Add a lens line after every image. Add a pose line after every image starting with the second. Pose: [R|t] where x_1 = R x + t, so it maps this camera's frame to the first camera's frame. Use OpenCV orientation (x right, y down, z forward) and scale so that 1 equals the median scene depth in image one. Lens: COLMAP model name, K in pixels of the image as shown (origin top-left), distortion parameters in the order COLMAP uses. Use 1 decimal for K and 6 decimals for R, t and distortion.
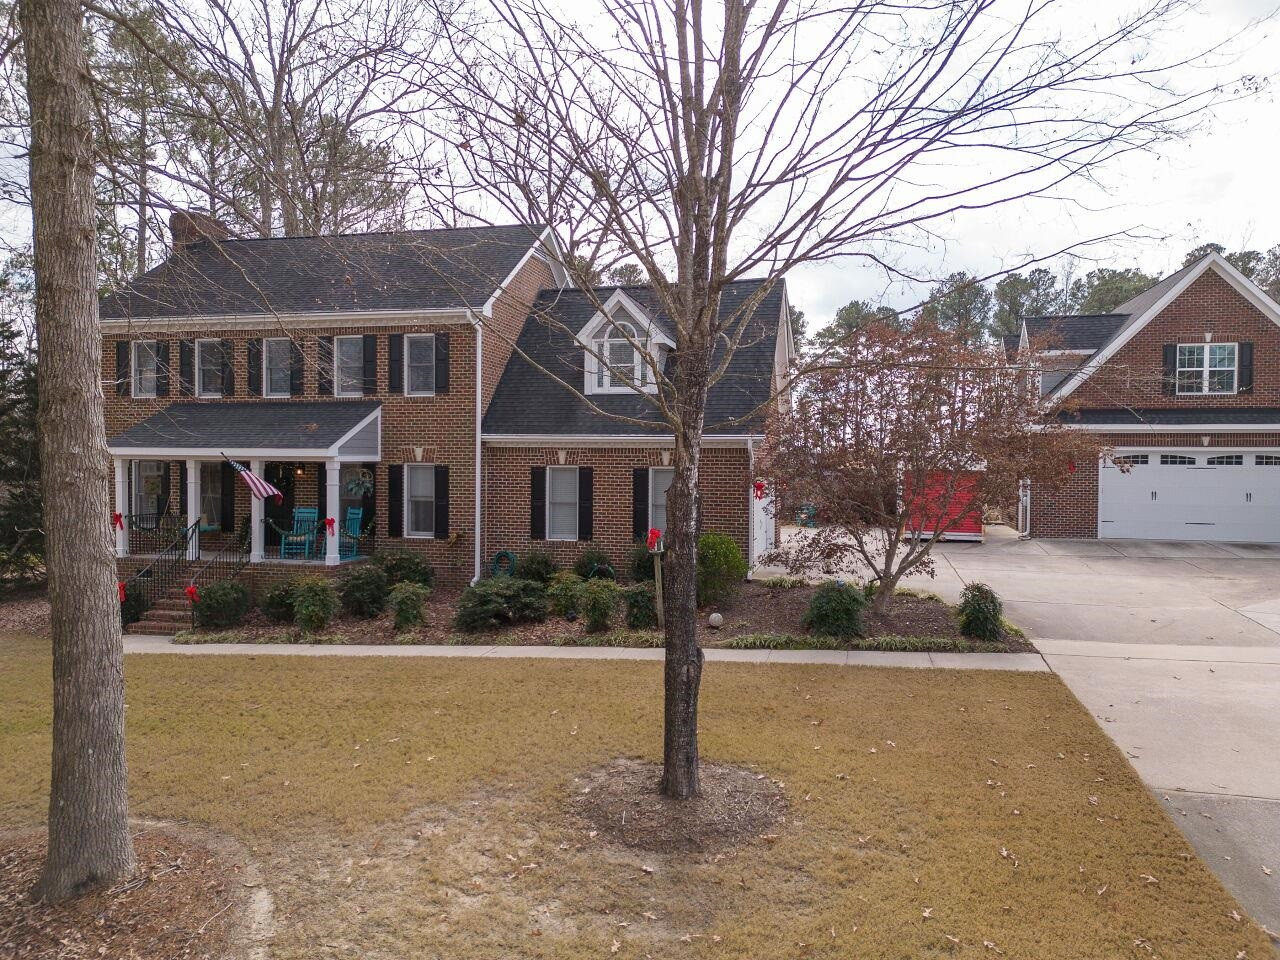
lens RADIAL K [[890.3, 0, 637.2], [0, 890.3, 474.9], [0, 0, 1]] dist [0.081872, -0.091732]
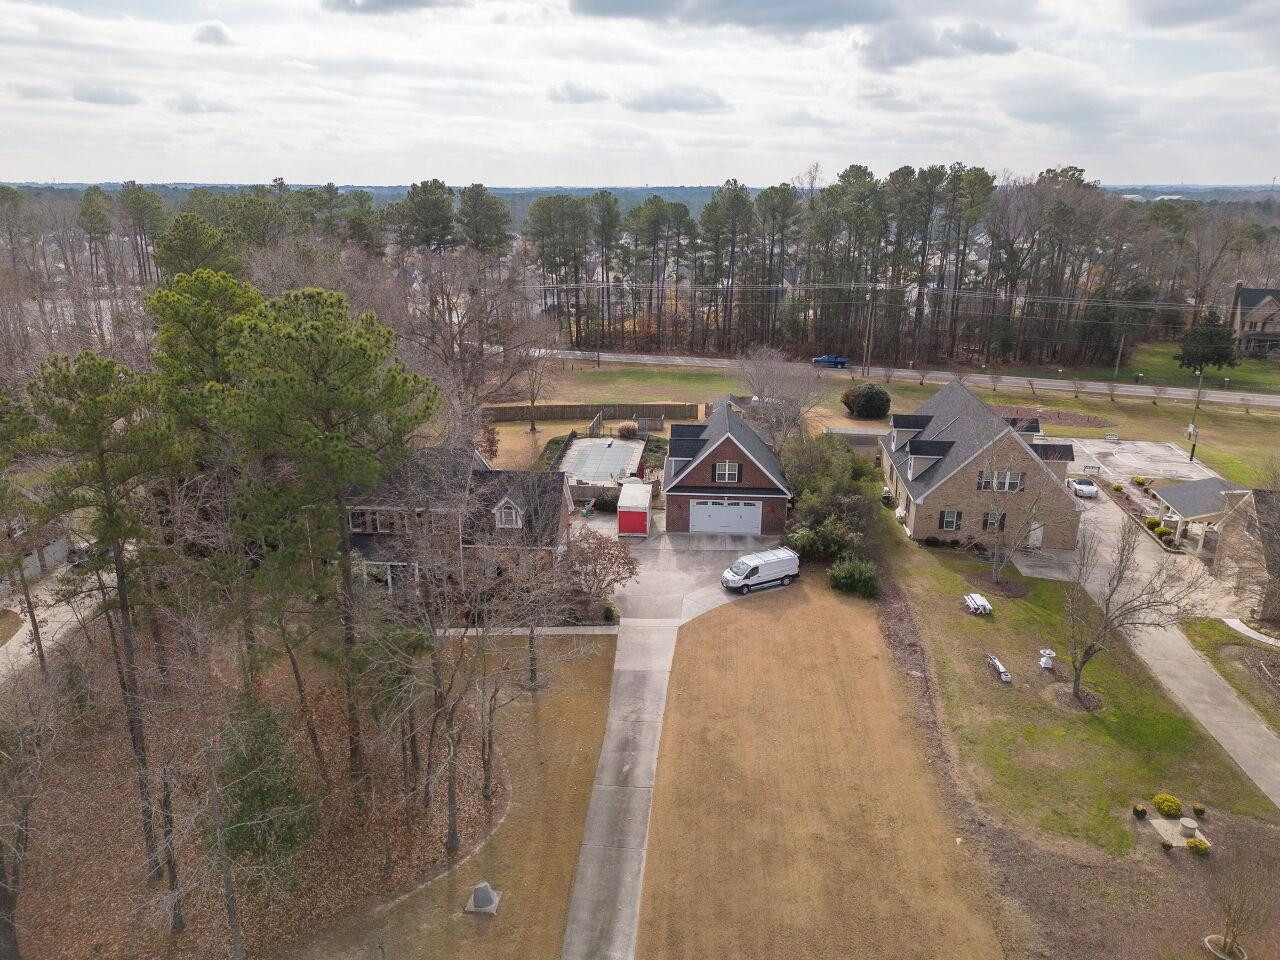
lens RADIAL K [[890.3, 0, 637.2], [0, 890.3, 474.9], [0, 0, 1]] dist [0.081872, -0.091732]
pose [[0.986521, -0.065086, 0.150136, -0.031281], [0.017383, 0.953986, 0.299347, -1.108986], [-0.162711, -0.292702, 0.942258, -1.760118]]
